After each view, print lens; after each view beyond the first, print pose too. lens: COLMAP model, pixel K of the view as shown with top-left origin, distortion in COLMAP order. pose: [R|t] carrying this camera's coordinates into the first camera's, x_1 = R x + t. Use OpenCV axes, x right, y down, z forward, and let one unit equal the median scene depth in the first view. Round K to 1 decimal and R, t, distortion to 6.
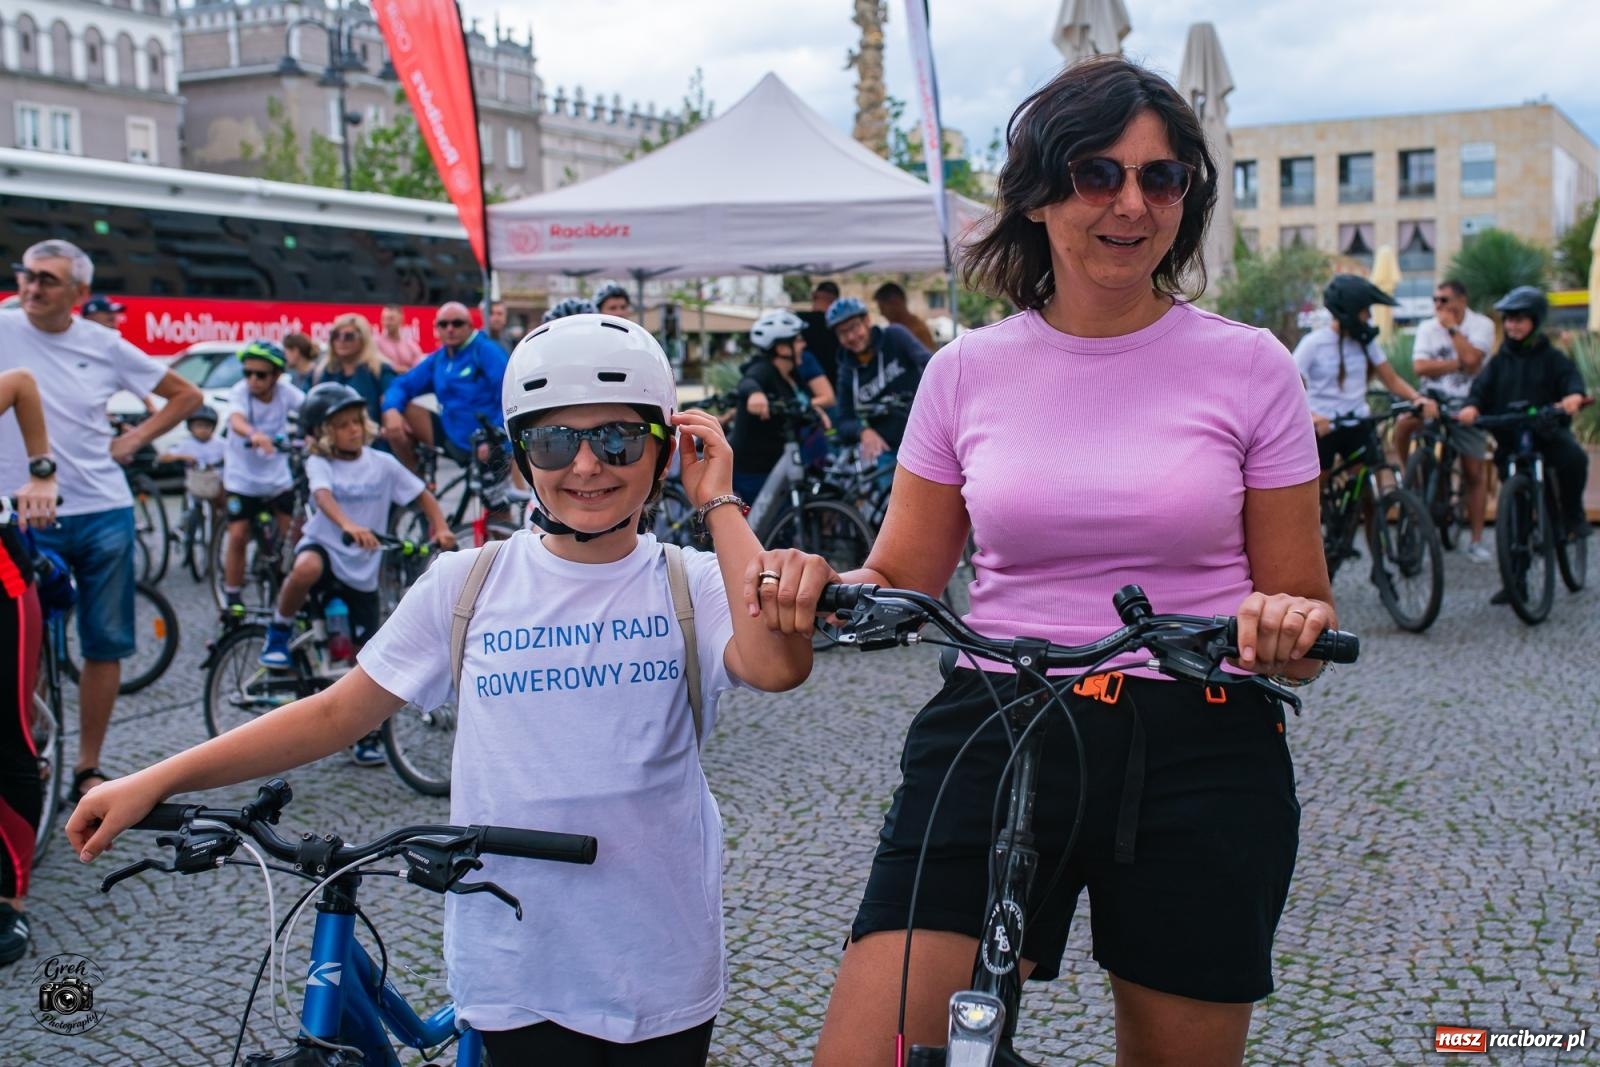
lens RADIAL K [[1814.7, 0, 936.1], [0, 1814.7, 504.2], [0, 0, 1]] dist [-0.000218, 0.000451]
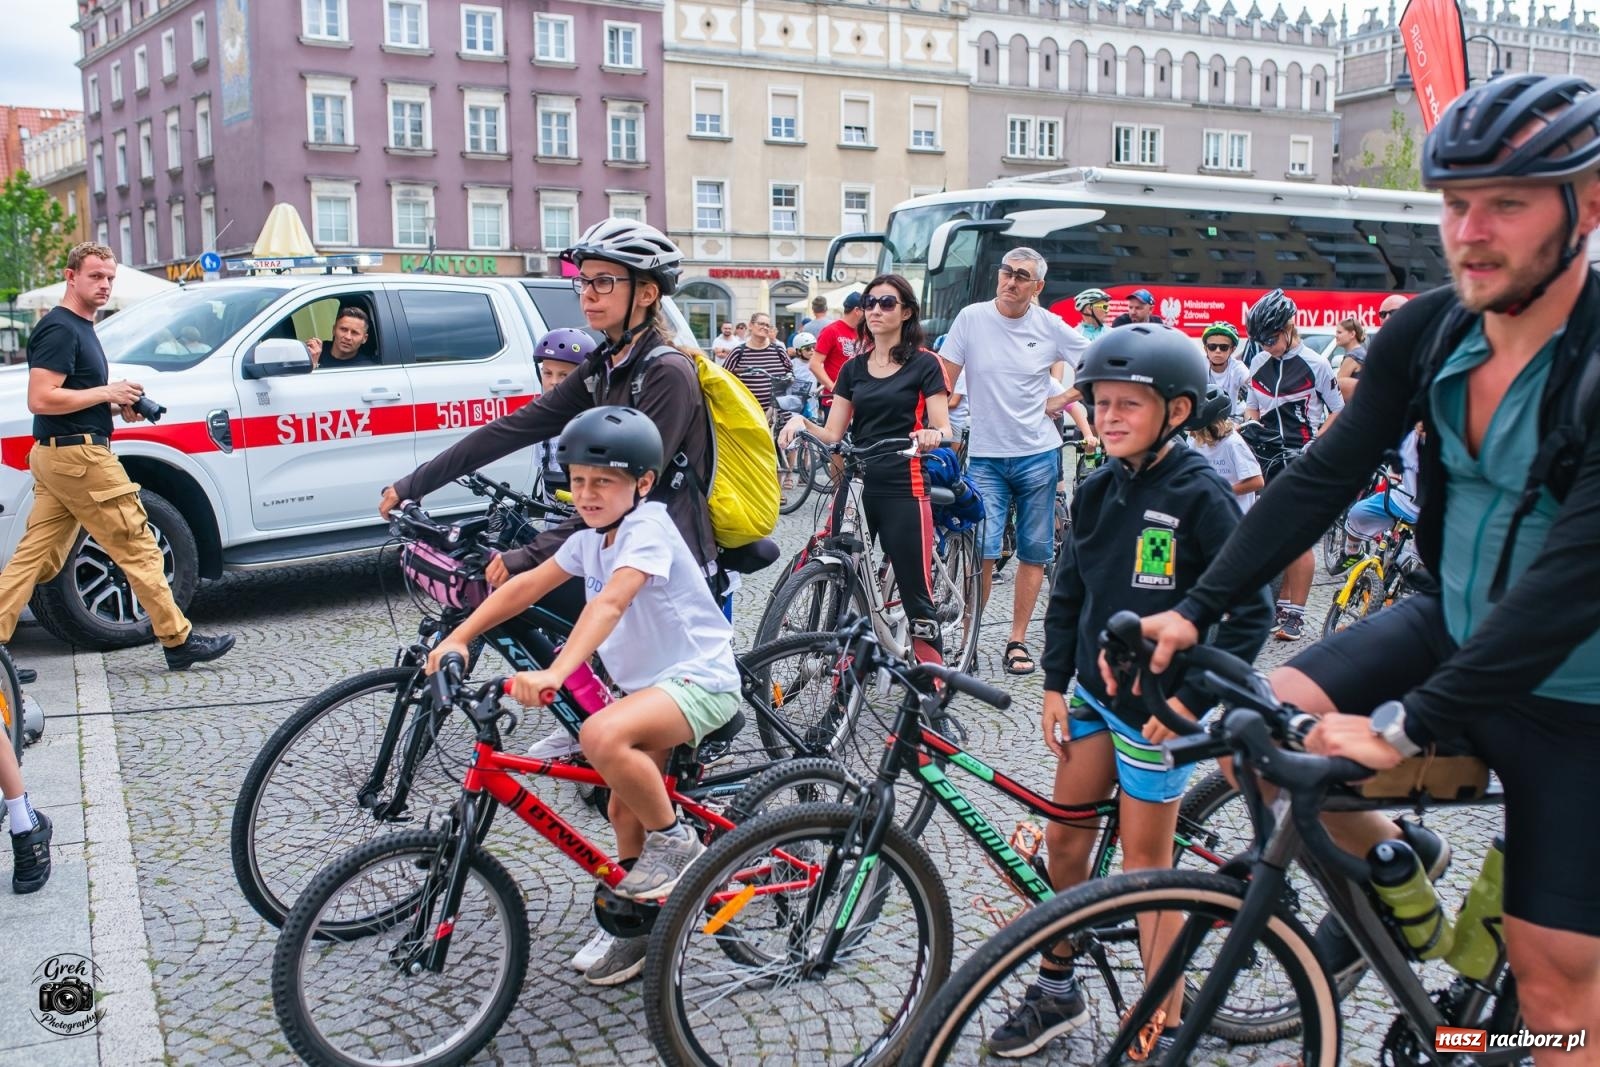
lens RADIAL K [[1599.3, 0, 803.2], [0, 1599.3, 534.1], [0, 0, 1]] dist [0.000069, 0.002064]
pose [[0.751084, 0.096463, -0.653121, 0.065457], [-0.070505, 0.995331, 0.065926, -0.000878], [0.656431, -0.003468, 0.754378, 0.004342]]
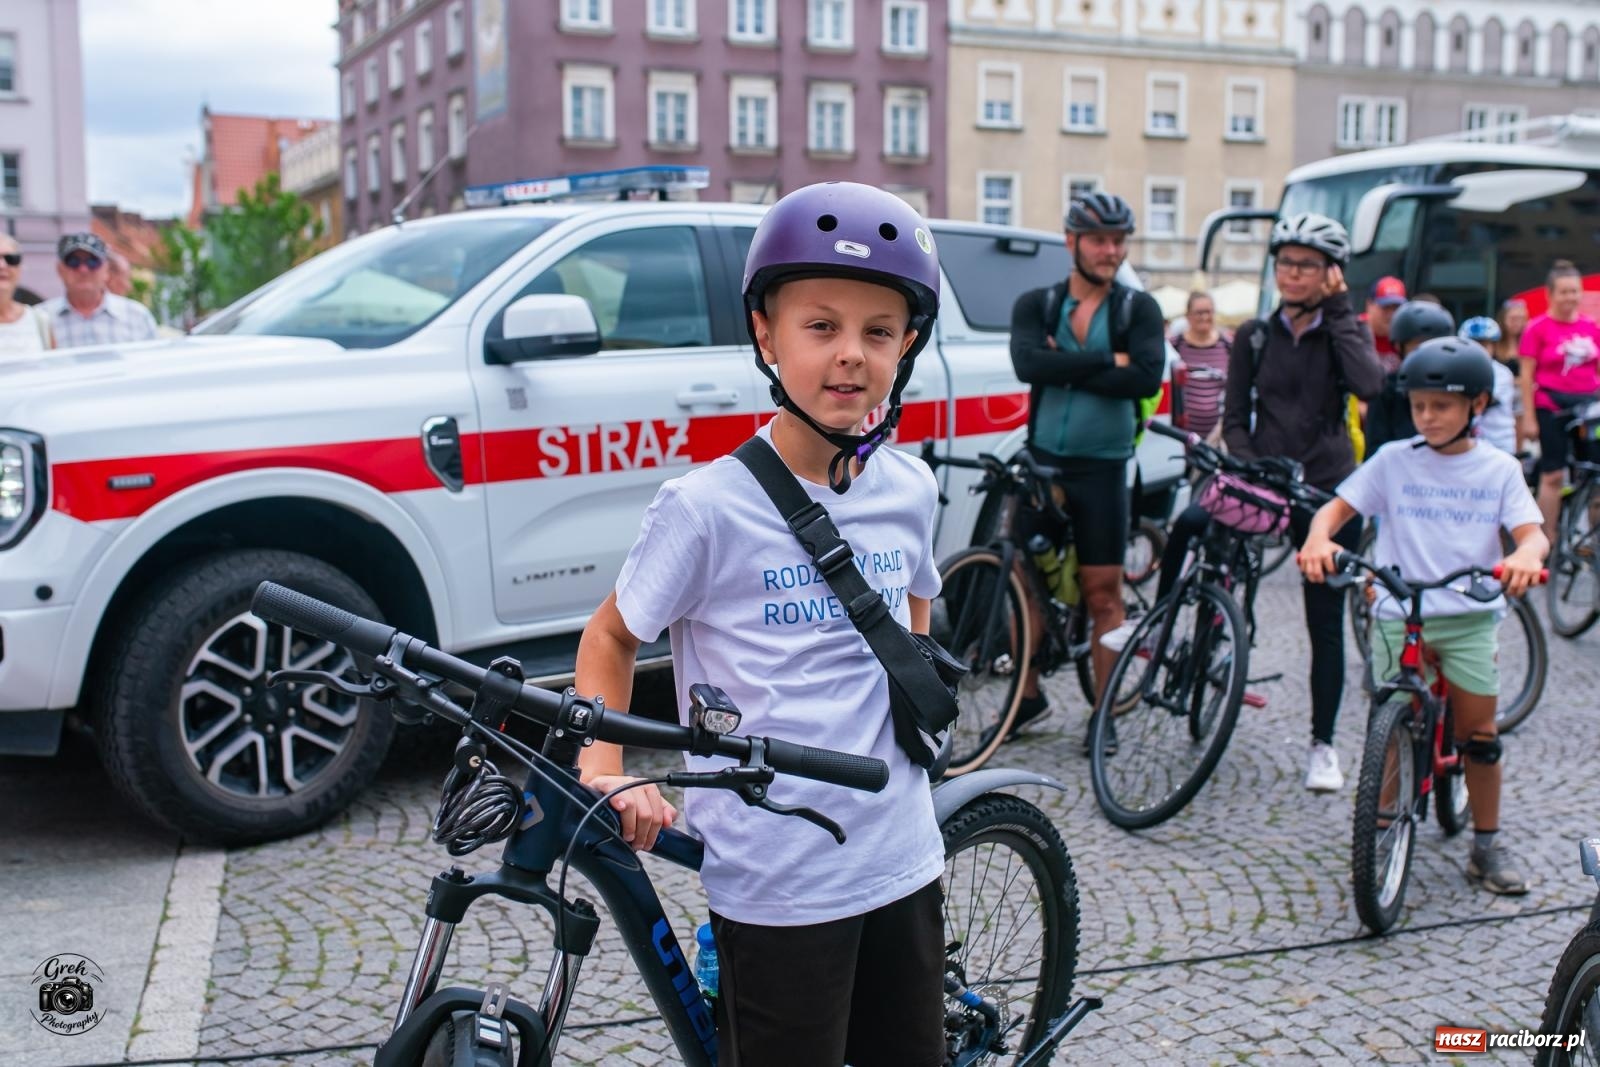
lens RADIAL K [[1644.3, 0, 798.7], [0, 1644.3, 536.7], [0, 0, 1]] dist [-0.008900, 0.014933]
pose [[0.642697, 0.100959, -0.759439, -0.125147], [-0.081427, 0.994666, 0.063320, 0.003517], [0.761781, 0.021143, 0.647489, 0.114377]]
